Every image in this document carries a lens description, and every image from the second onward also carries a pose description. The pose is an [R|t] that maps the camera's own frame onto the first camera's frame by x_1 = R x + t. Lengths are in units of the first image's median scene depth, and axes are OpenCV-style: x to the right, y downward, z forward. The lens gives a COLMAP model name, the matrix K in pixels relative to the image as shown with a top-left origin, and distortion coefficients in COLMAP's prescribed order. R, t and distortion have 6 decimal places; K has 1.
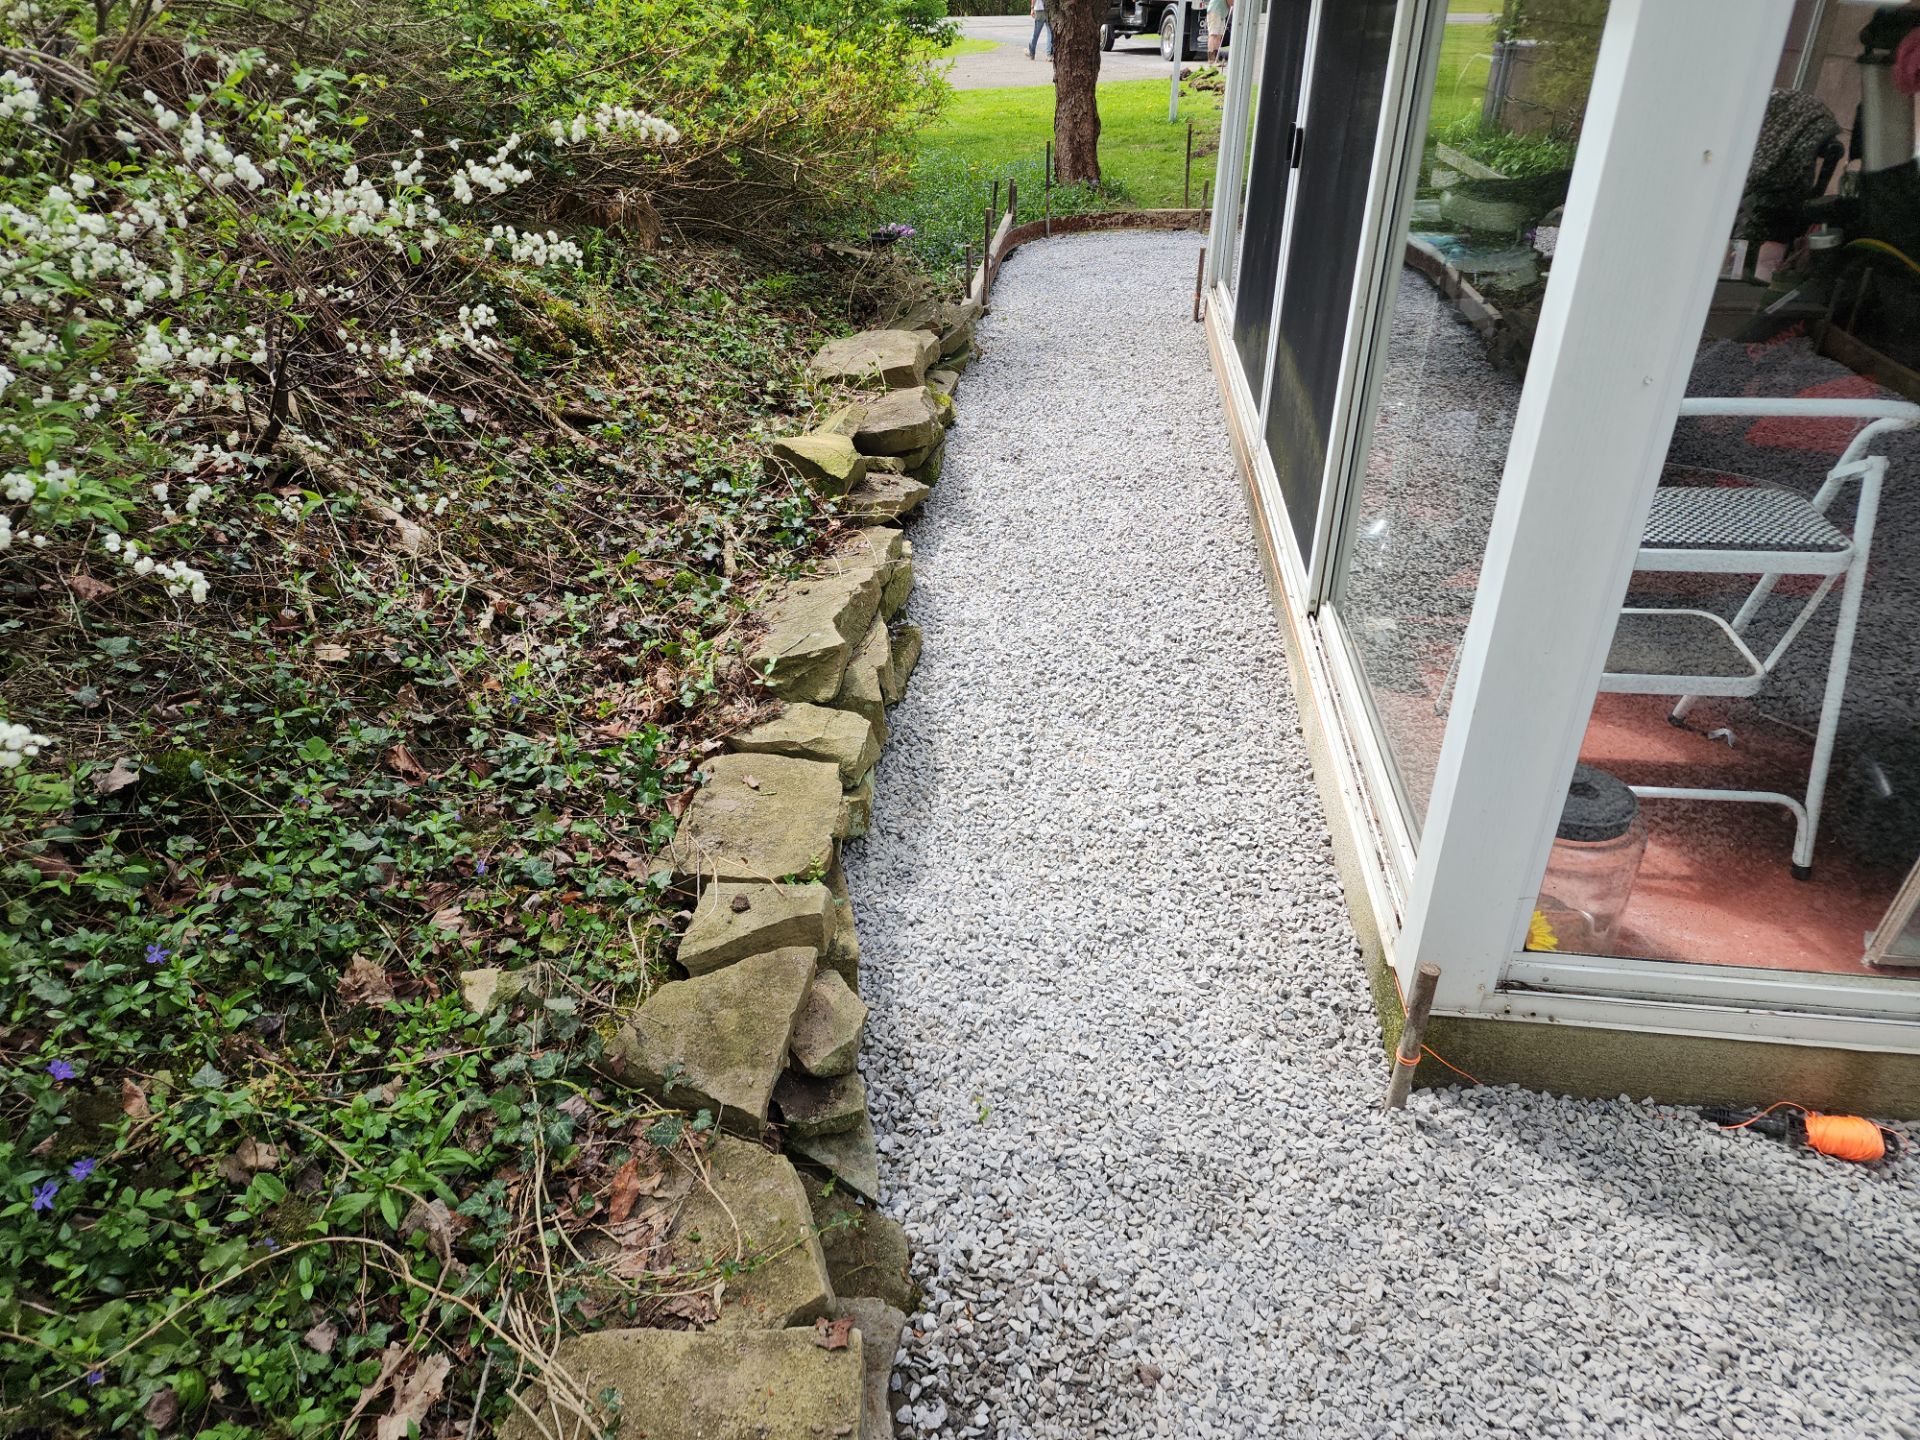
lens RADIAL K [[1288.3, 0, 951.1], [0, 1288.3, 728.7], [0, 0, 1]] dist [0.046561, 0.001357]
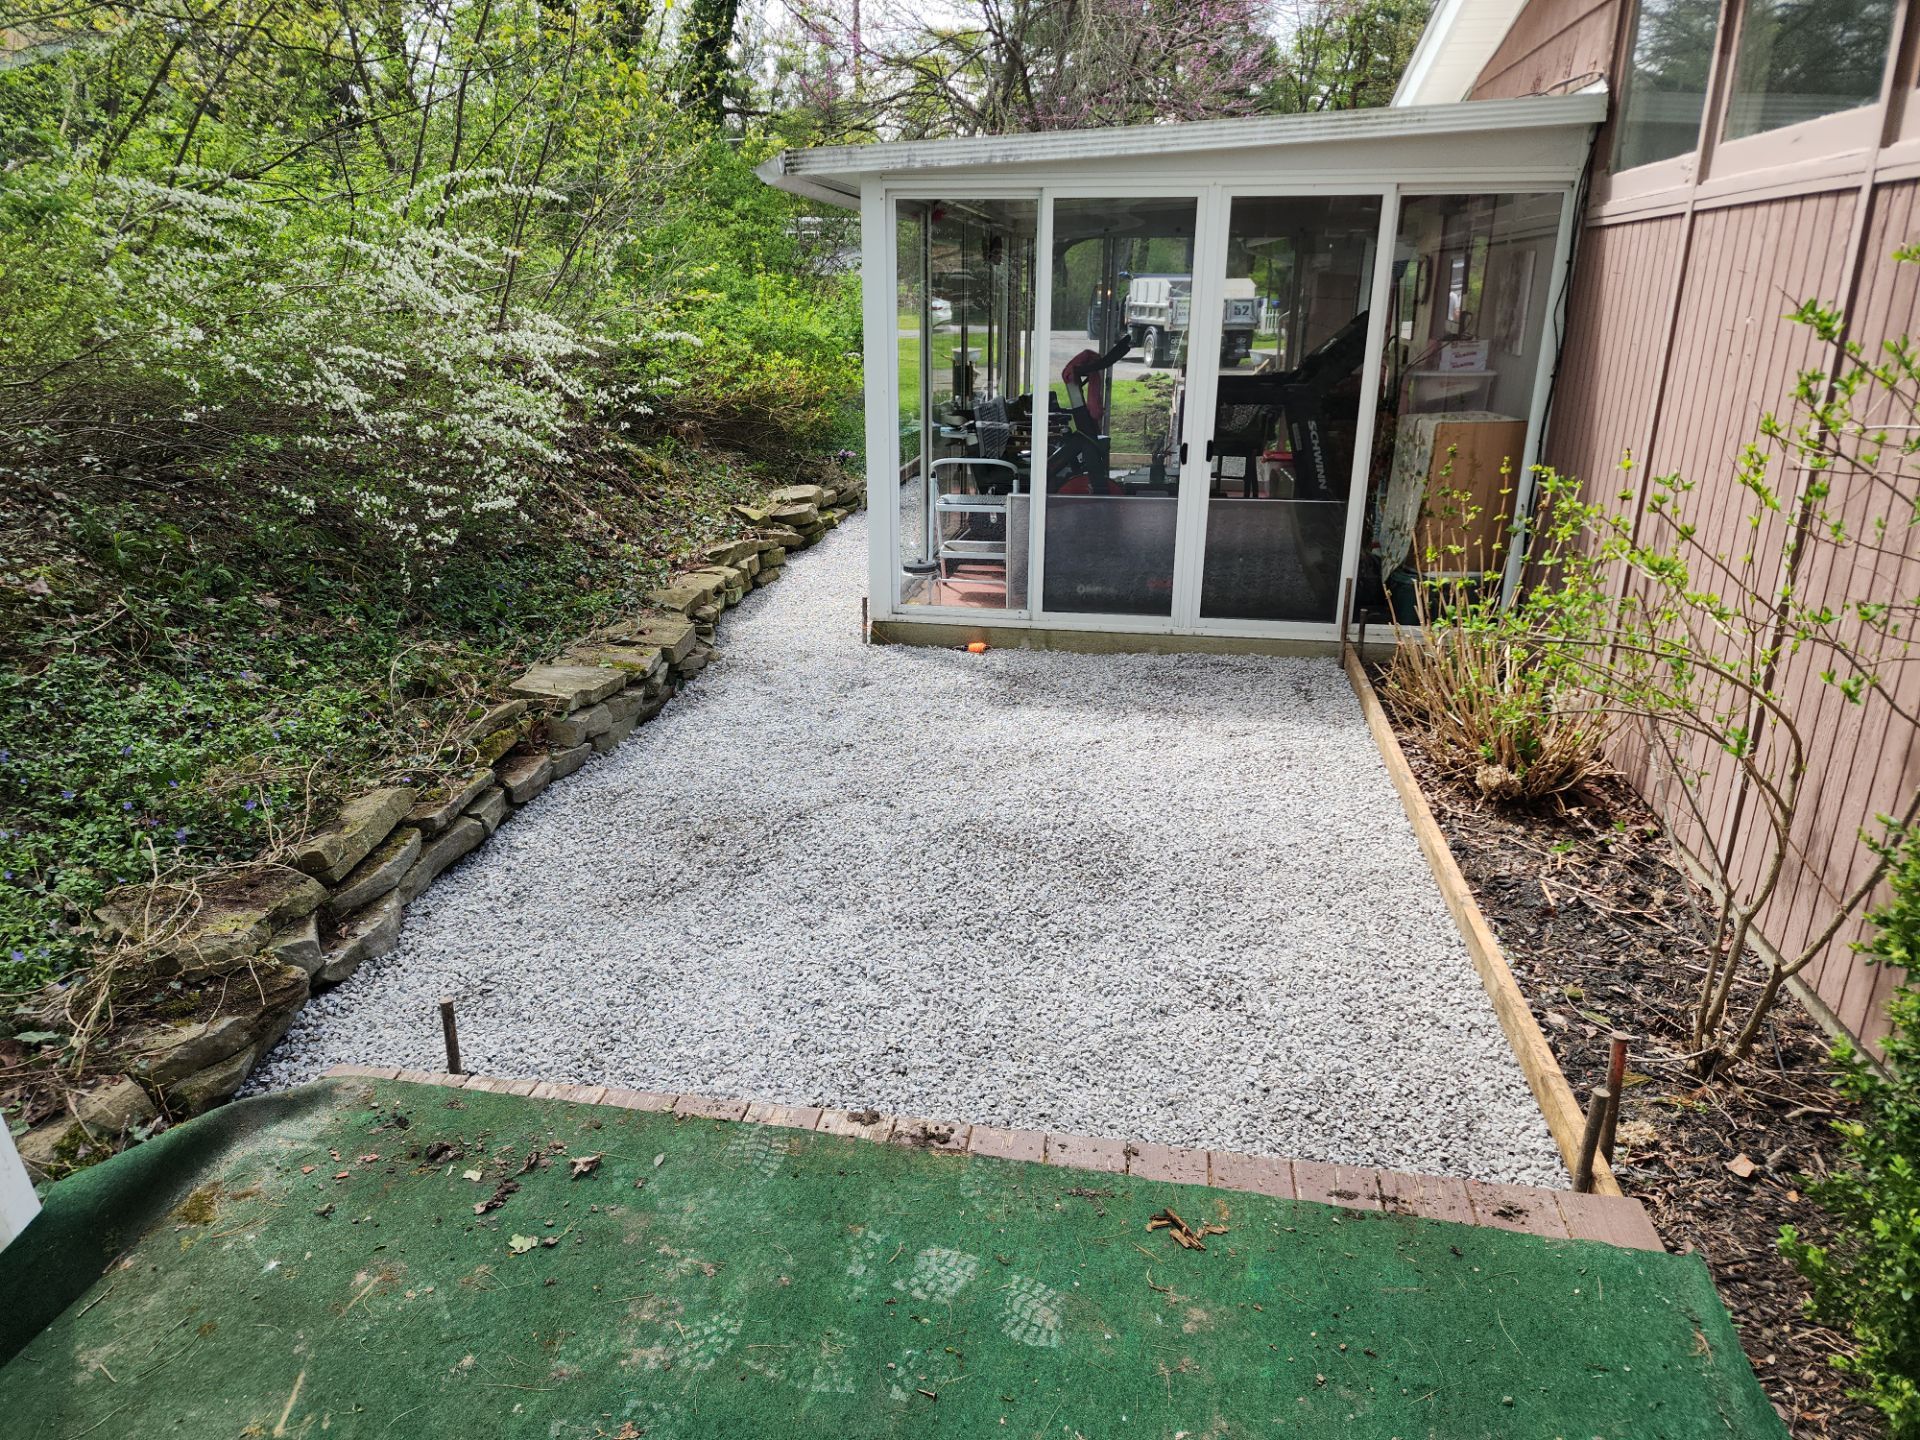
lens RADIAL K [[1288.3, 0, 967.3], [0, 1288.3, 717.2], [0, 0, 1]] dist [0.046561, 0.001357]
pose [[0.998775, 0.024965, -0.042714, 0.284485], [-0.033190, 0.978356, -0.204250, 0.437727], [0.036690, 0.205418, 0.977986, -0.868153]]
